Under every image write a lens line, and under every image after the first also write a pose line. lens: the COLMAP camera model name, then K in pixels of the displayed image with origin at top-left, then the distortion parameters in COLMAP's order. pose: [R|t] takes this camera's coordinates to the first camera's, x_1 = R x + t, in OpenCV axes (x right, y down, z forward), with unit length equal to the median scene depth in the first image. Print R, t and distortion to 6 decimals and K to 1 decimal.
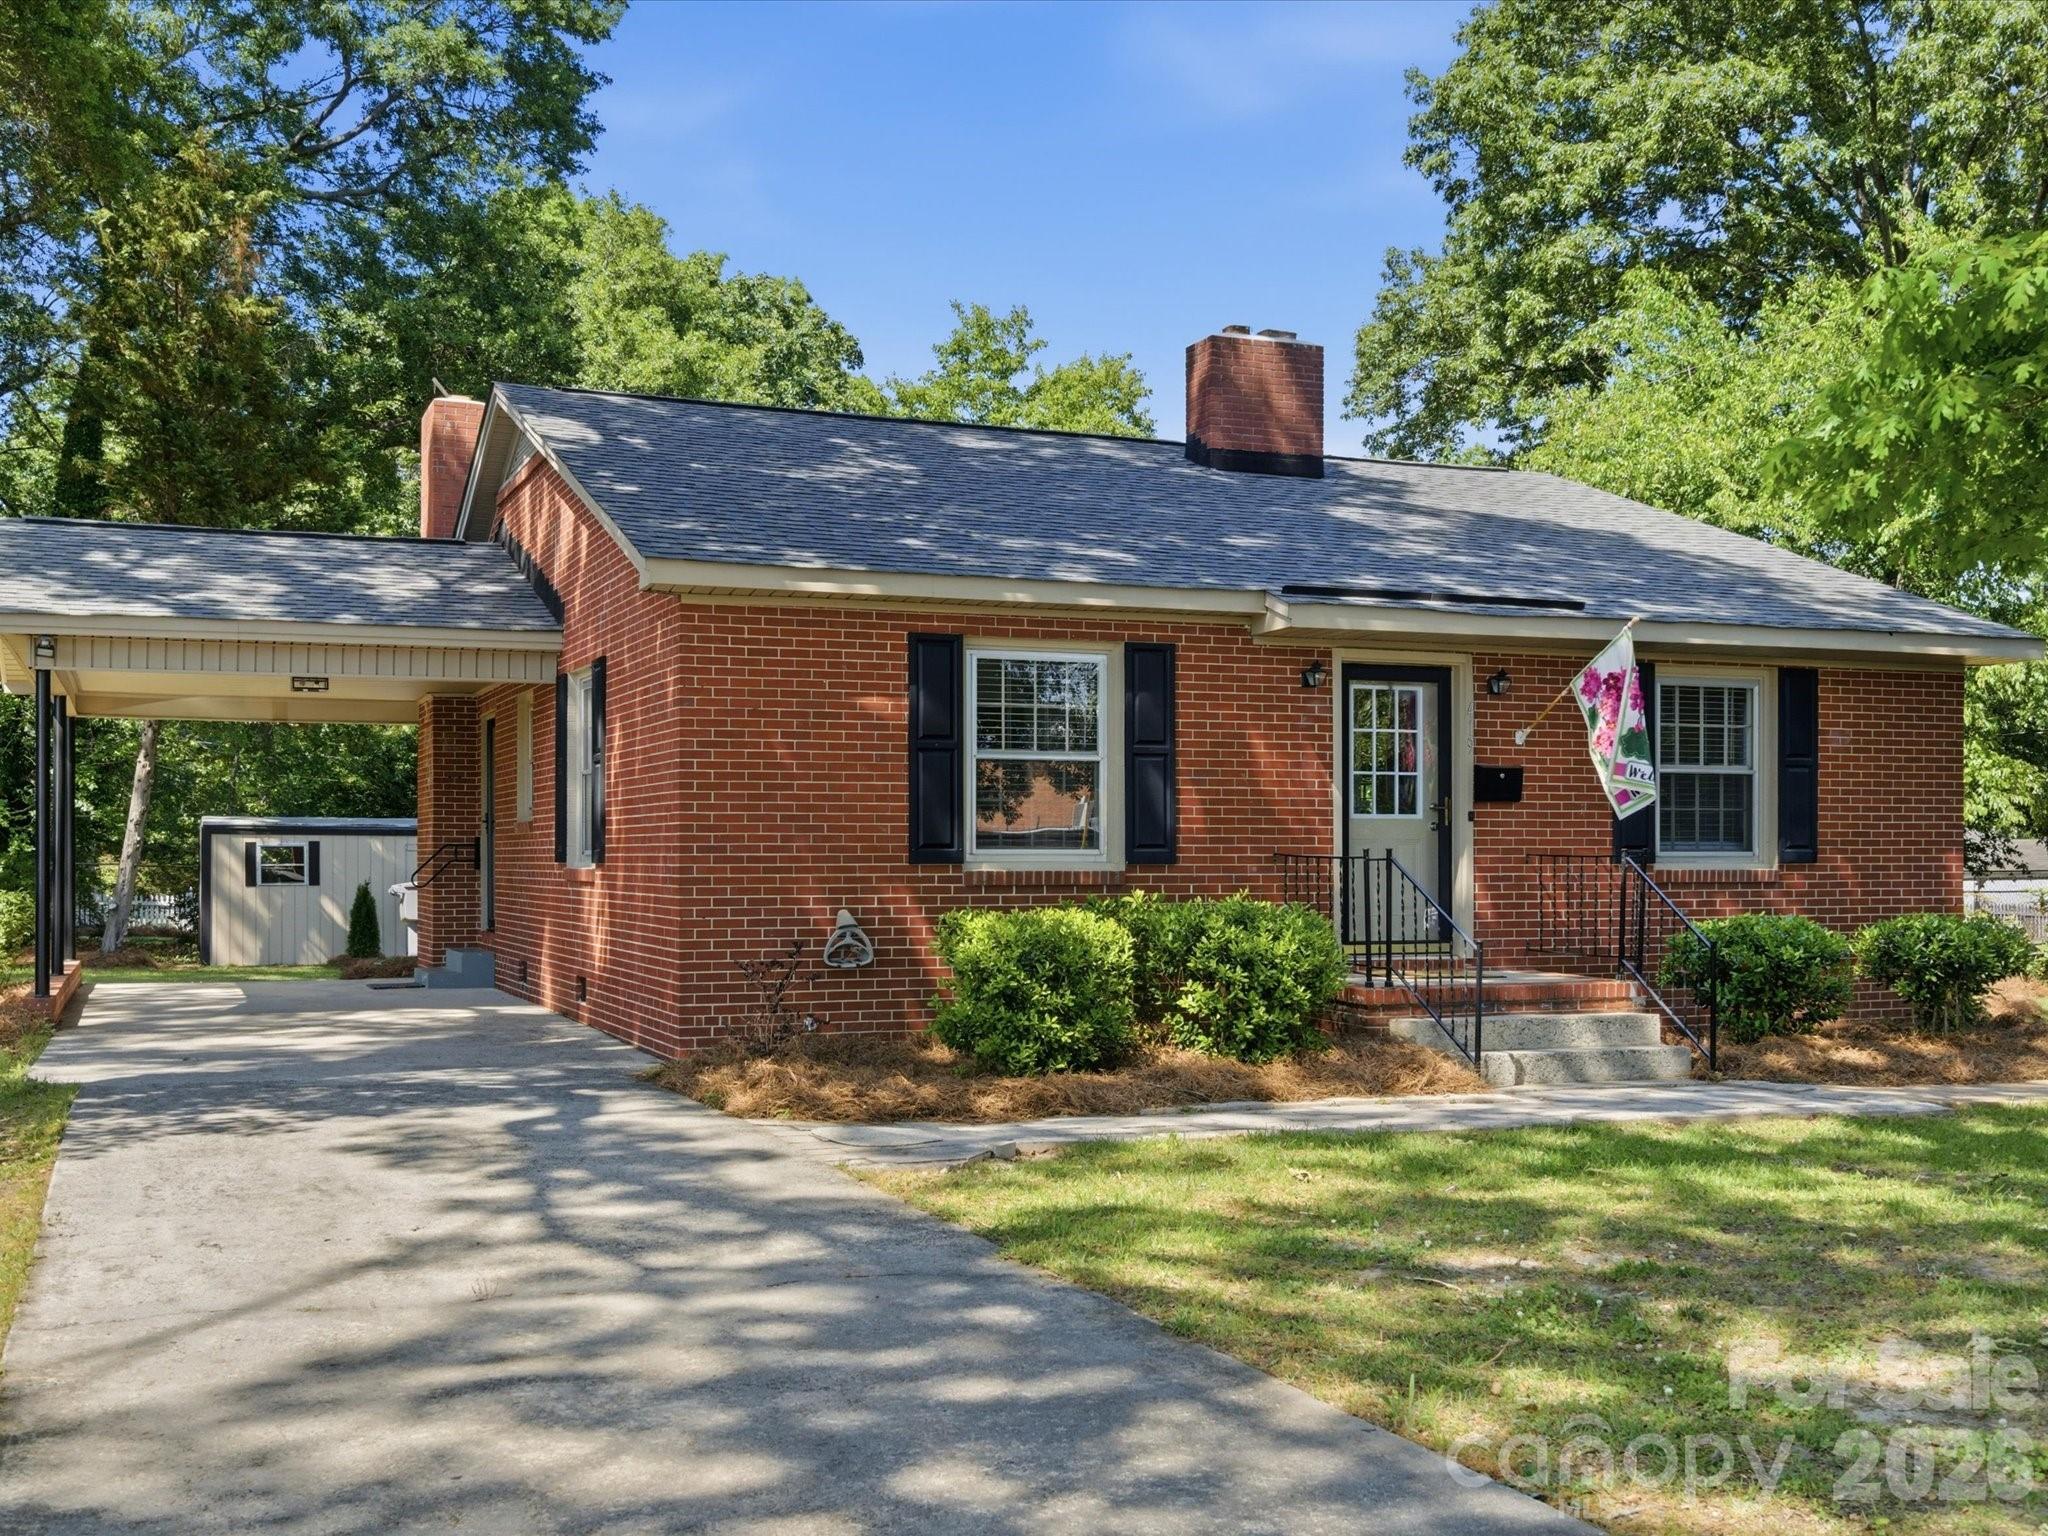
lens RADIAL K [[2088.1, 0, 1025.1], [0, 2088.1, 816.5], [0, 0, 1]] dist [-0.000757, 0.000000]
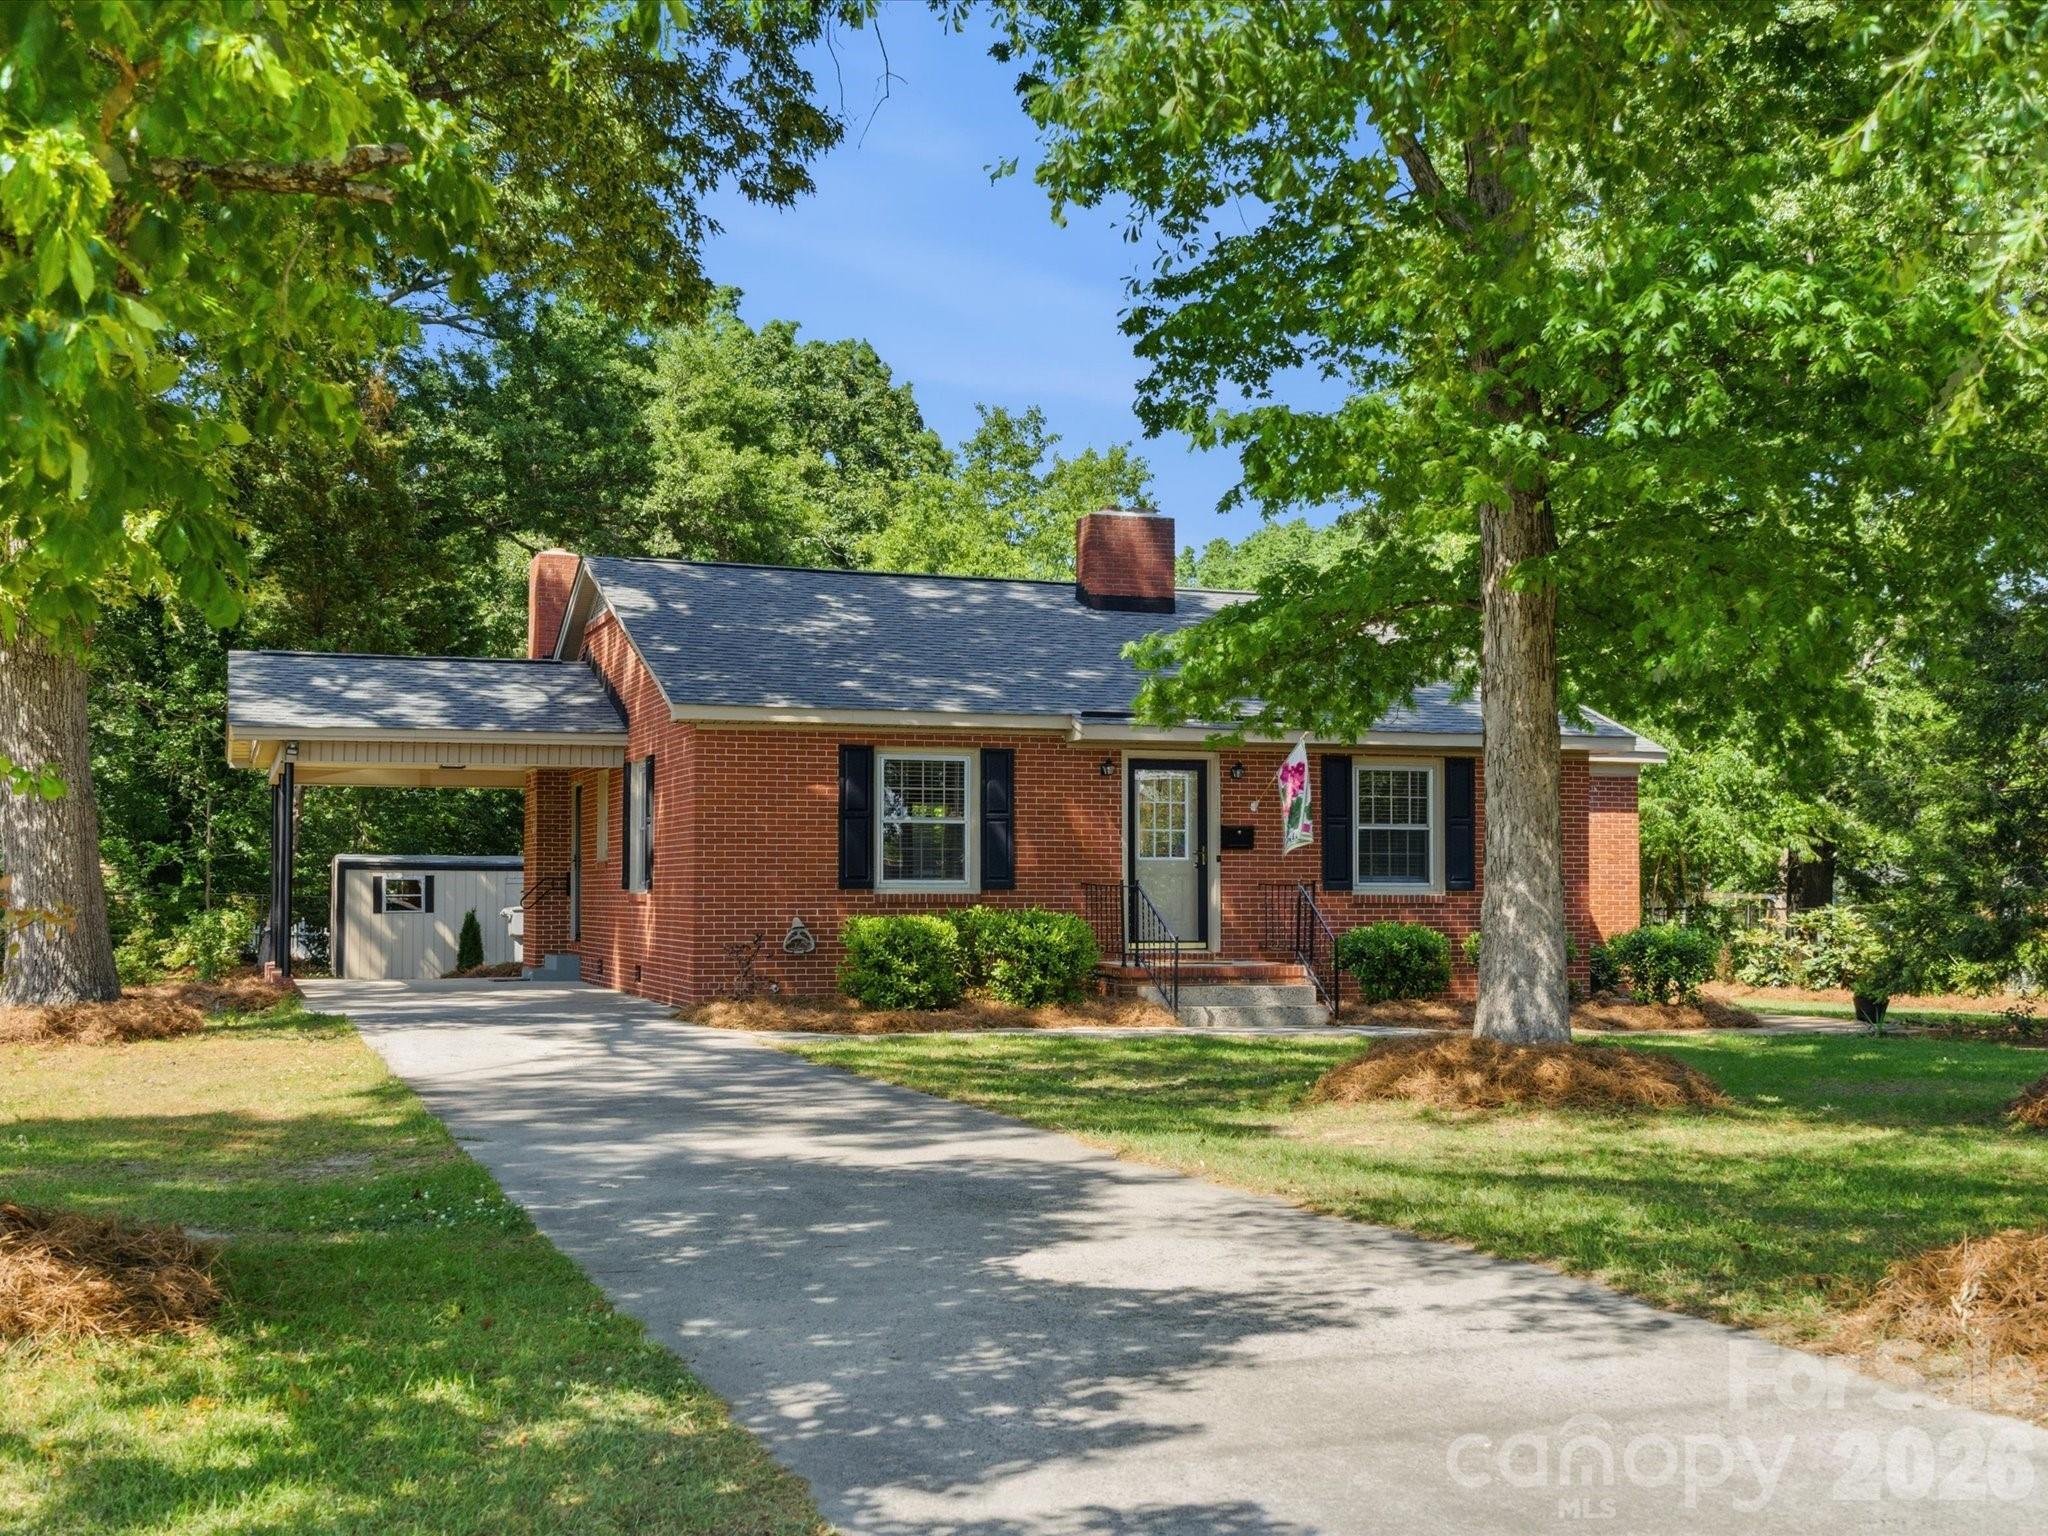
lens RADIAL K [[2244.8, 0, 1017.3], [0, 2244.8, 750.9], [0, 0, 1]] dist [-0.011380, 0.000000]
pose [[0.998544, -0.001795, -0.053910, 0.141071], [-0.000605, 0.999010, -0.044473, -0.005303], [0.053936, 0.044441, 0.997555, -0.580918]]
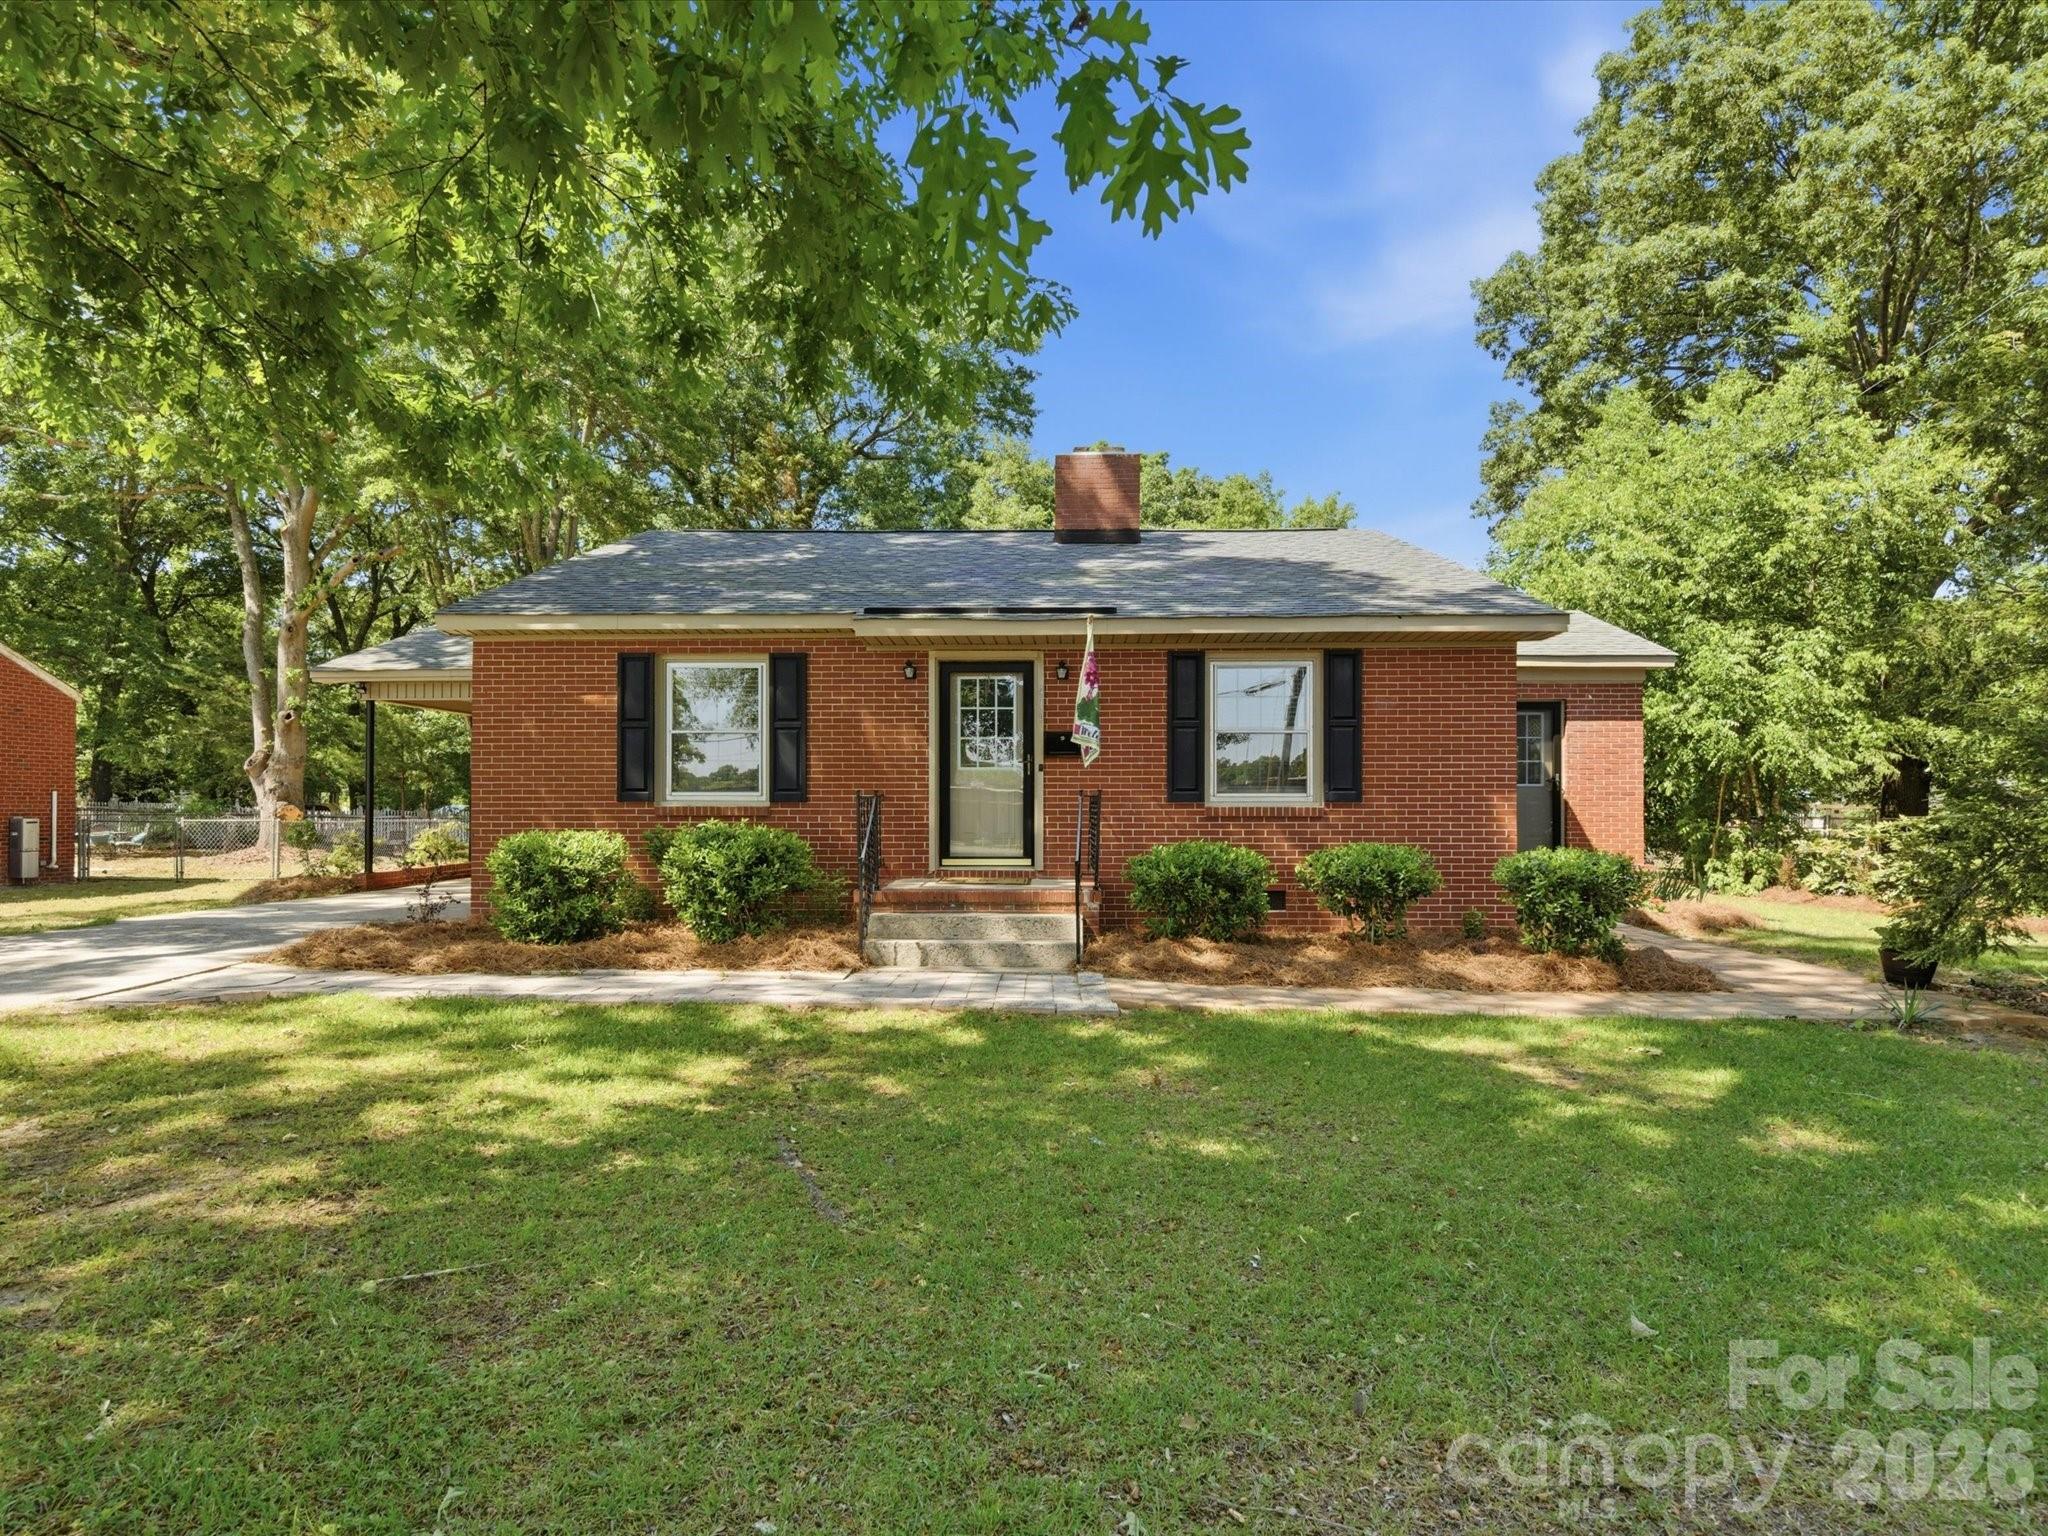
lens RADIAL K [[1118.2, 0, 1014.4], [0, 1118.2, 777.2], [0, 0, 1]] dist [0.001037, -0.002820]
pose [[0.917096, -0.008574, -0.398575, 0.447247], [0.006585, 0.999958, -0.006361, 0.009752], [0.398612, 0.003209, 0.917114, 0.284549]]
